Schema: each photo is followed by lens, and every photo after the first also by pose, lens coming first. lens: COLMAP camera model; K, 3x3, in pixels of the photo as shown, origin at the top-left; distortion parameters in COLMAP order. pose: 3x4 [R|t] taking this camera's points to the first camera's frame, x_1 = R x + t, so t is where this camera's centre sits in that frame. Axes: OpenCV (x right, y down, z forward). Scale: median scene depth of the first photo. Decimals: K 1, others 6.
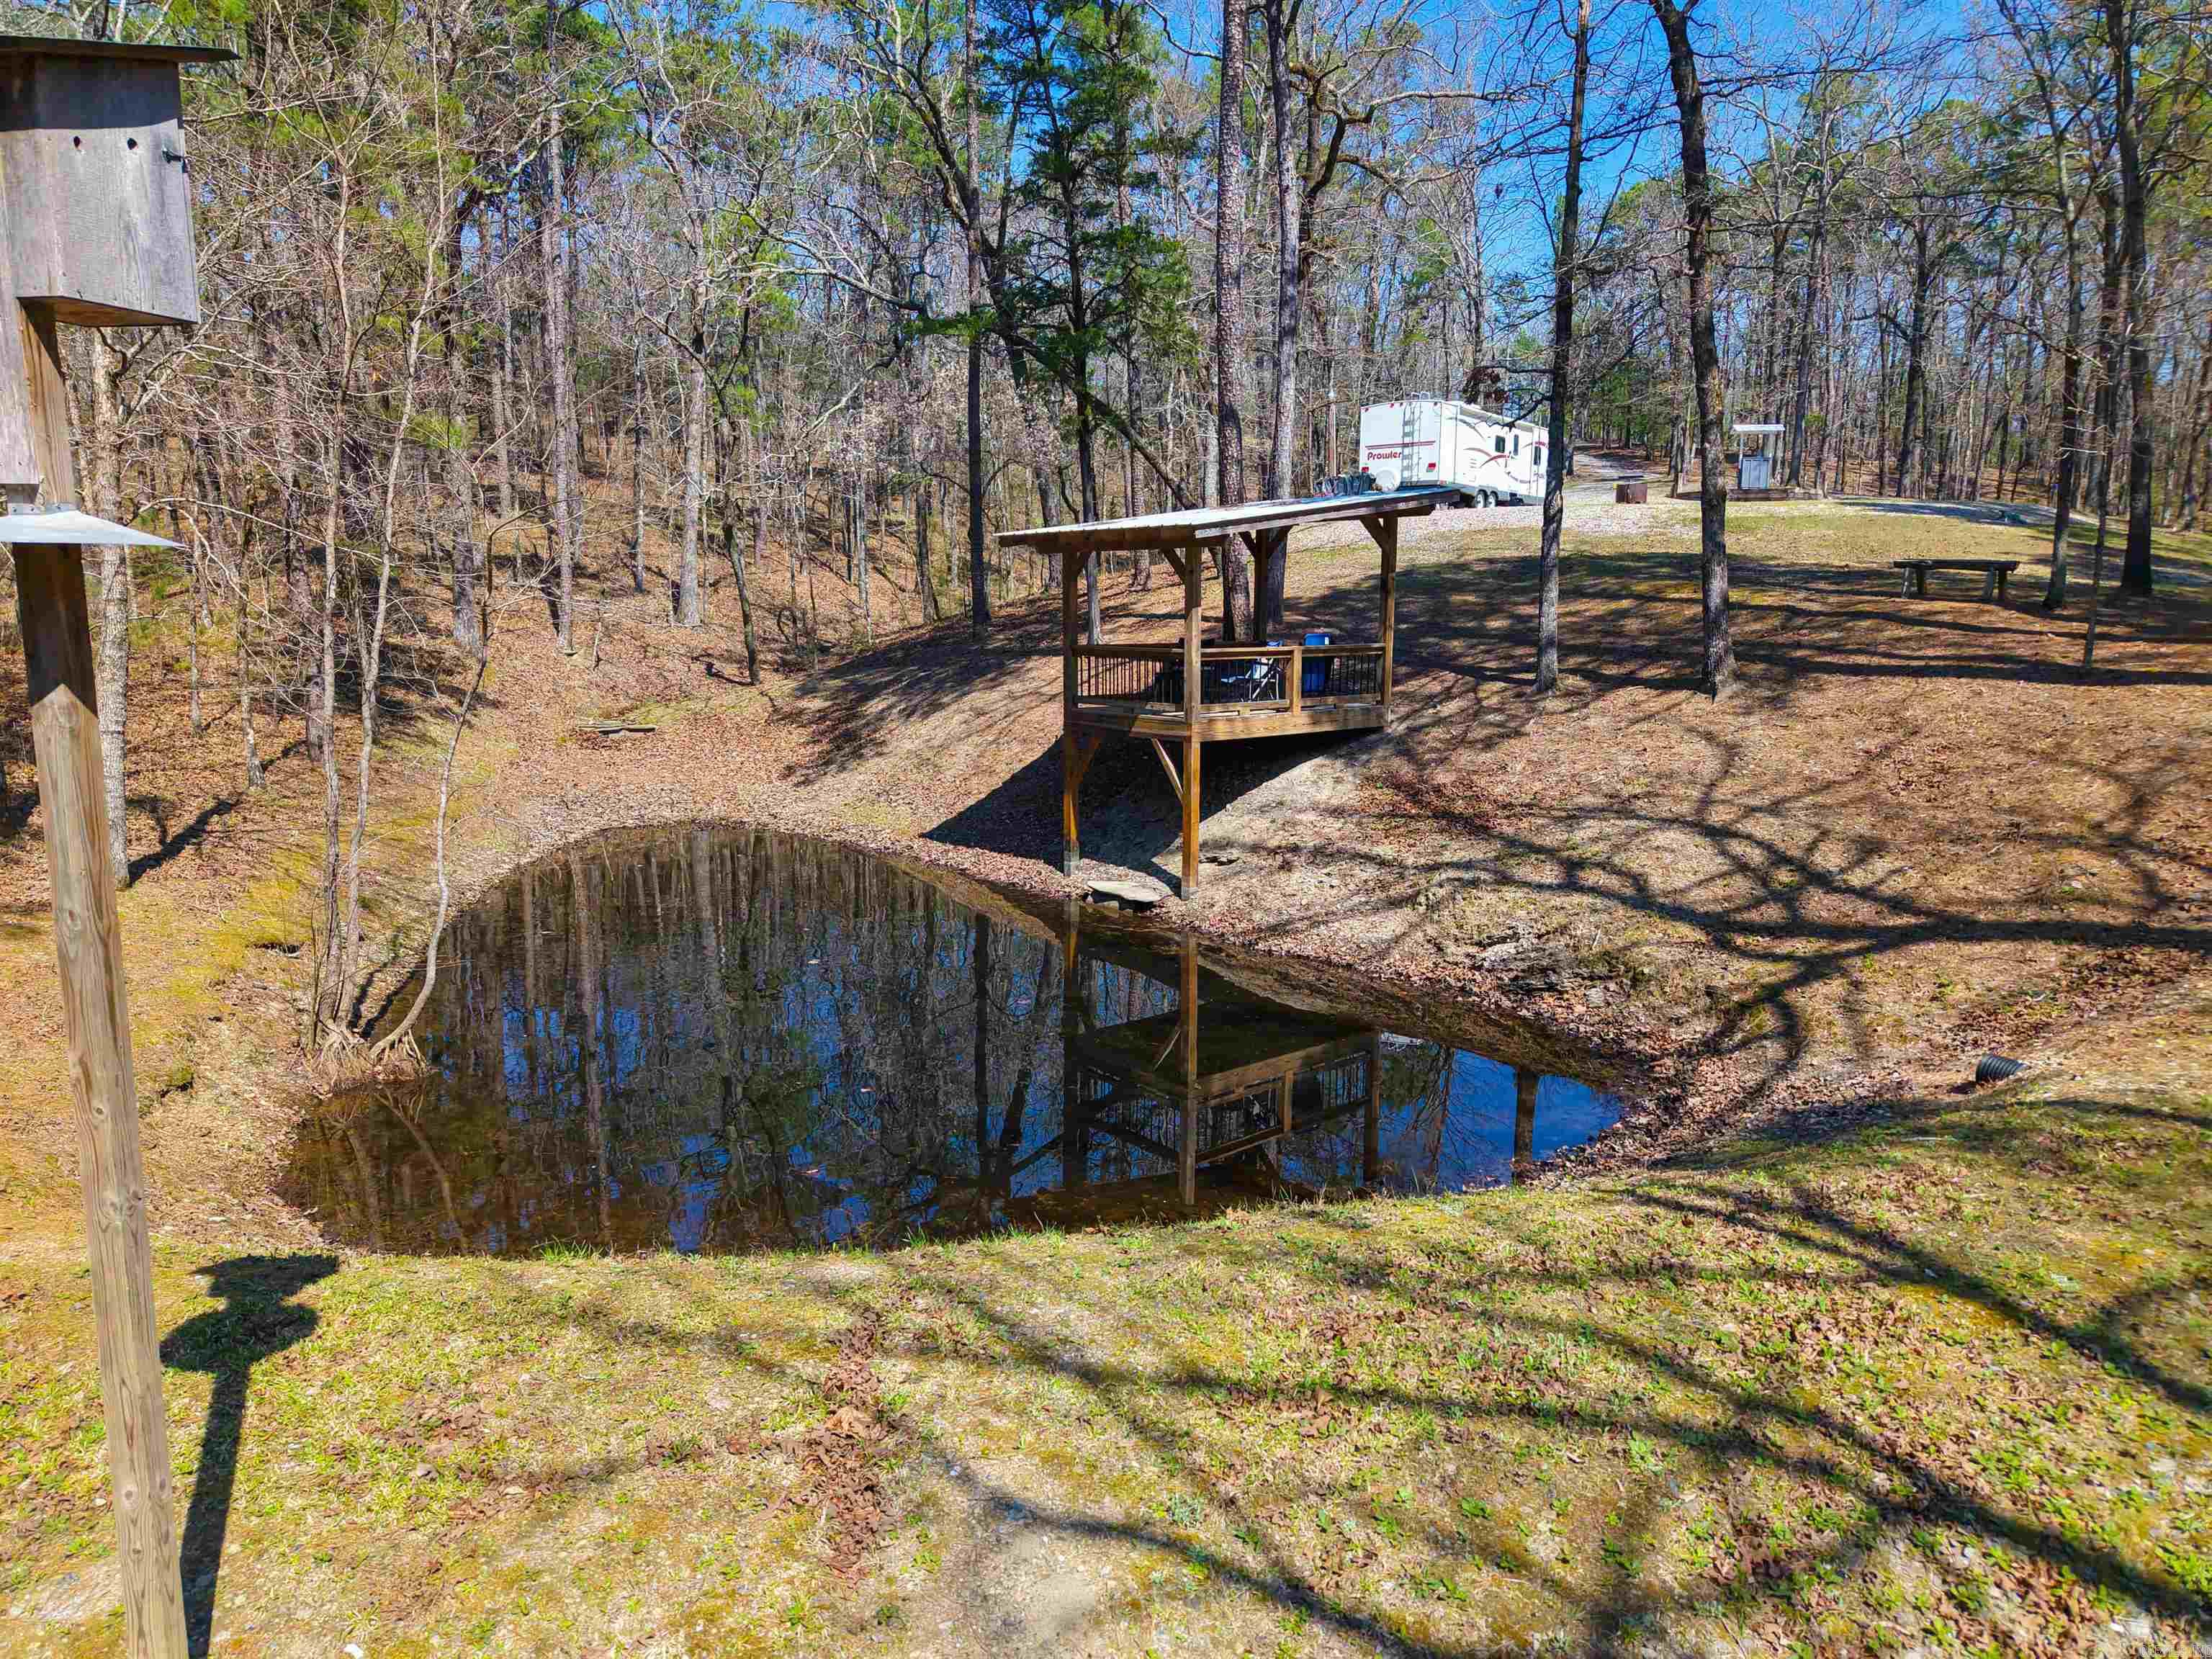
lens RADIAL K [[1508.7, 0, 1108.3], [0, 1508.7, 826.7], [0, 0, 1]] dist [0.043683, -0.034004]
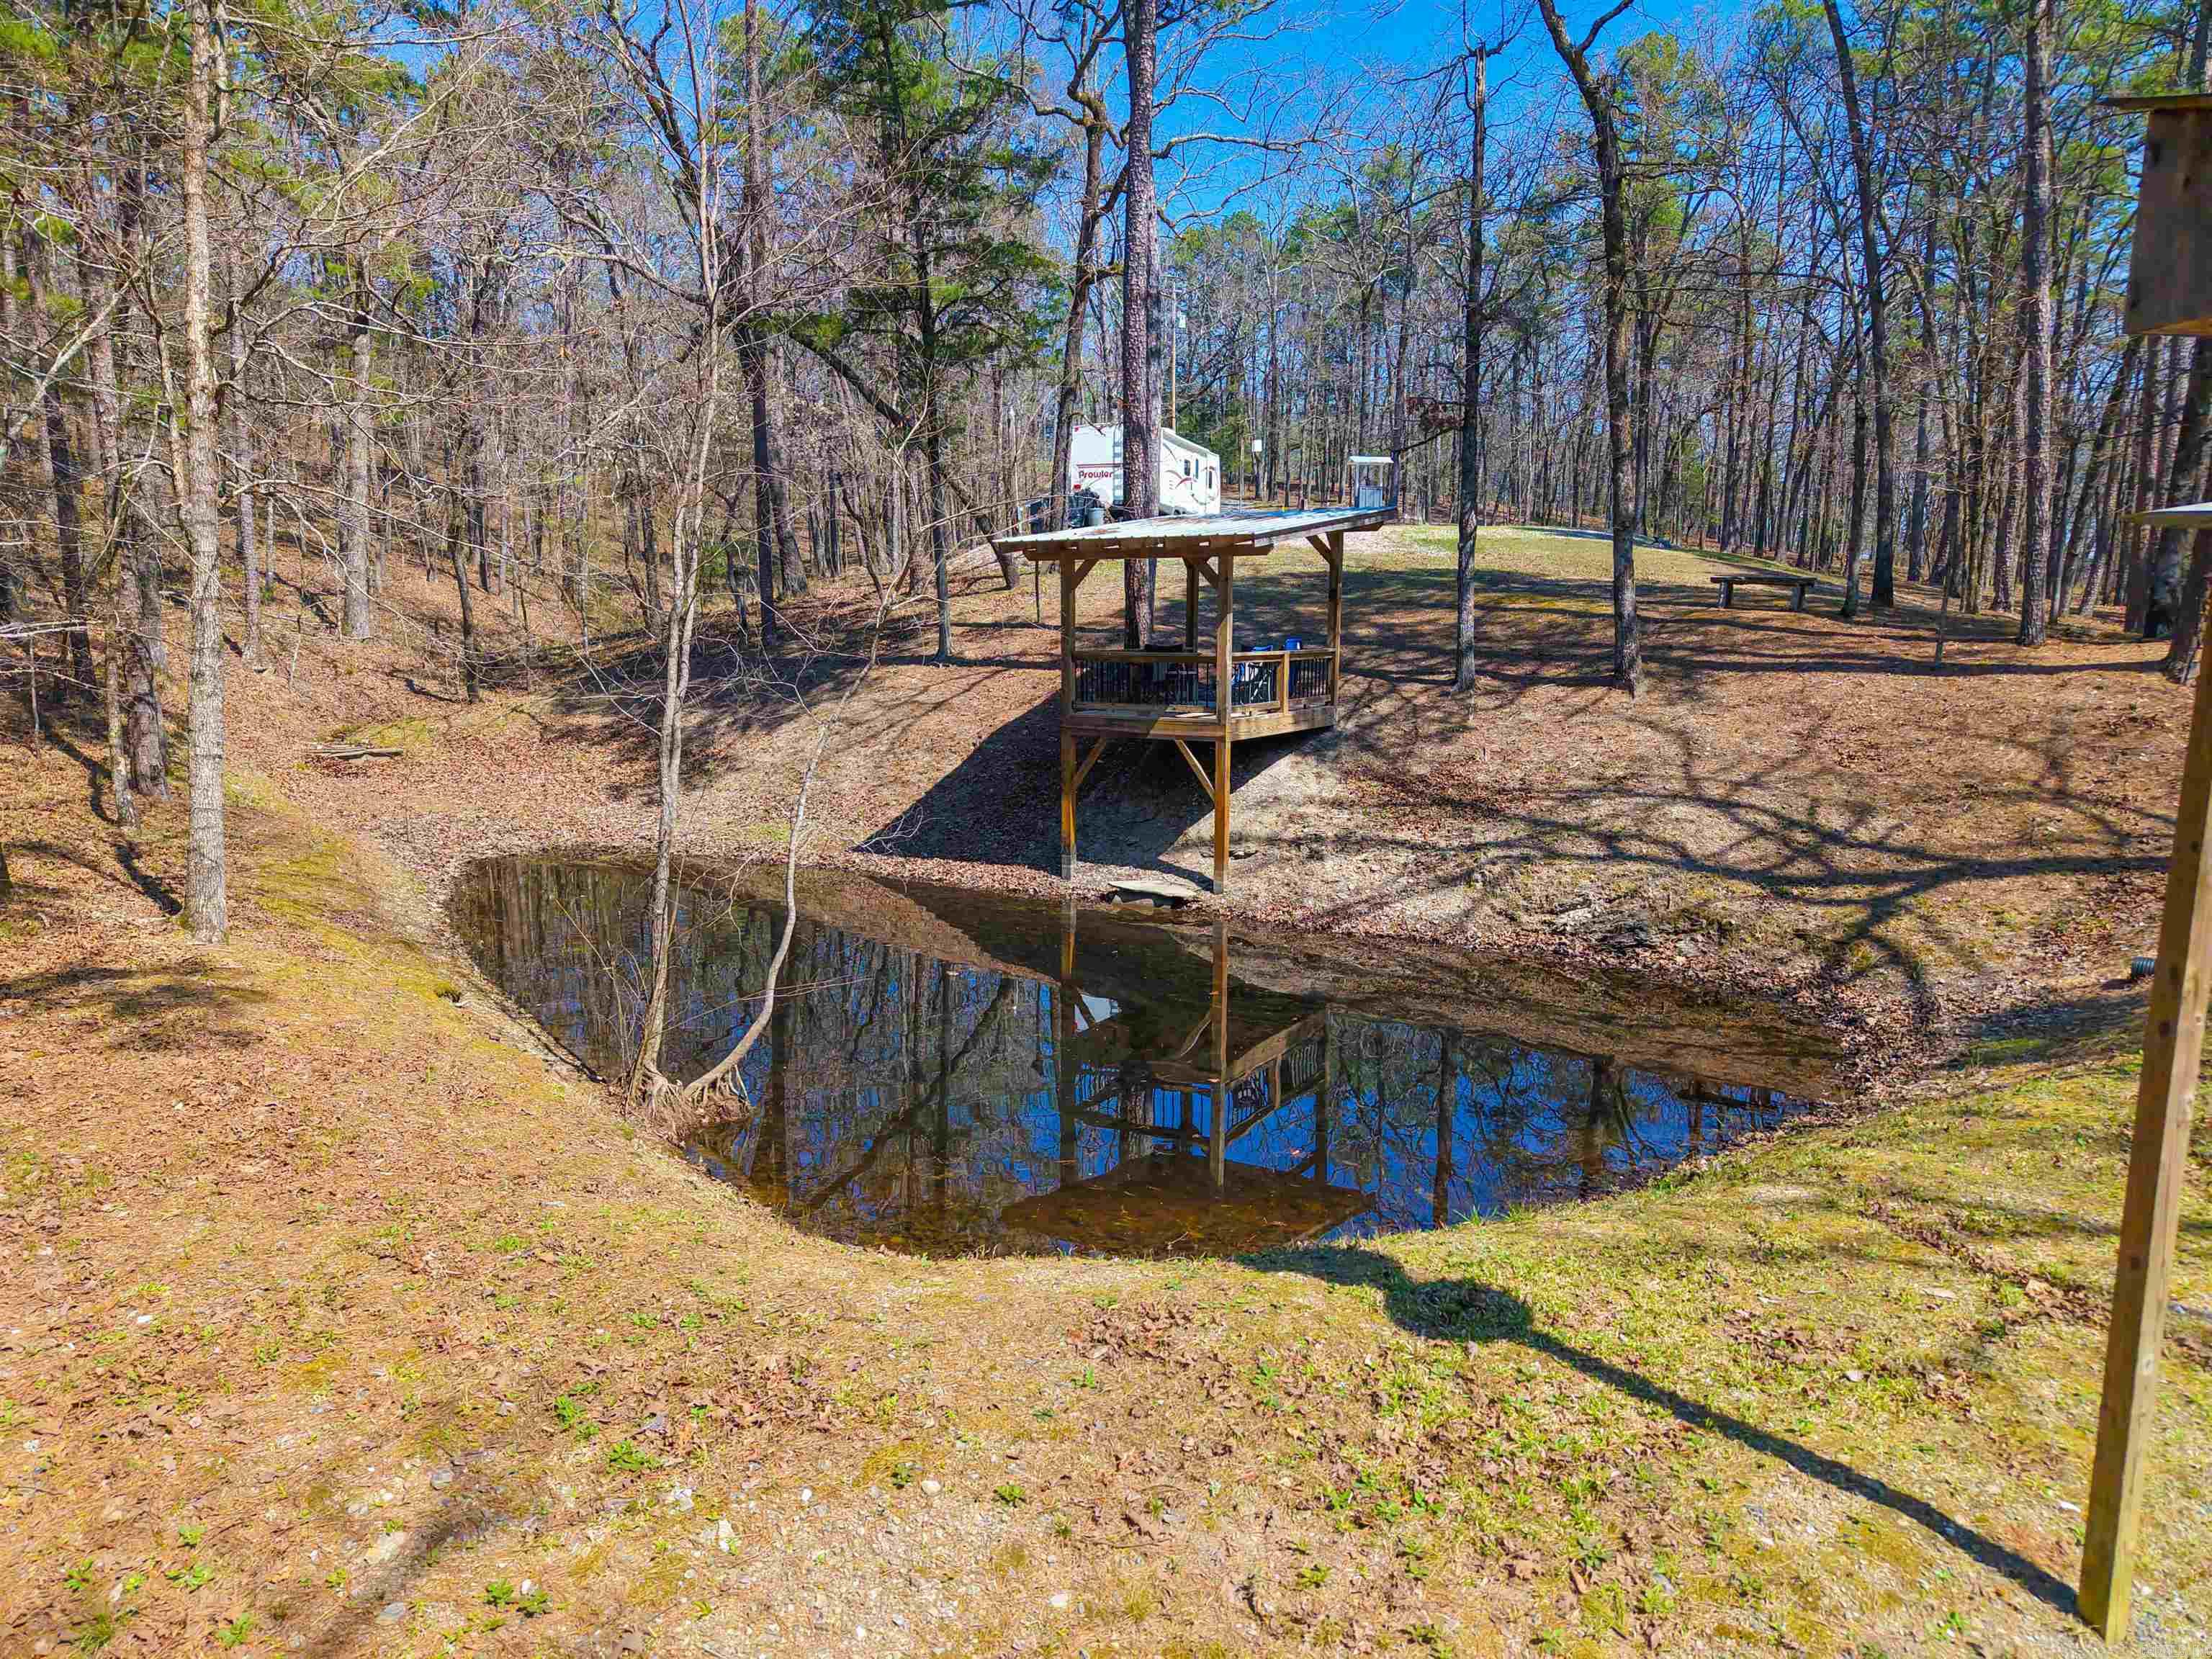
lens RADIAL K [[1508.7, 0, 1112.9], [0, 1508.7, 826.5], [0, 0, 1]] dist [0.043683, -0.034004]
pose [[0.943297, -0.043956, 0.329026, -0.381921], [0.047406, 0.998873, -0.002465, 0.001426], [-0.328547, 0.017923, 0.944318, 0.039994]]
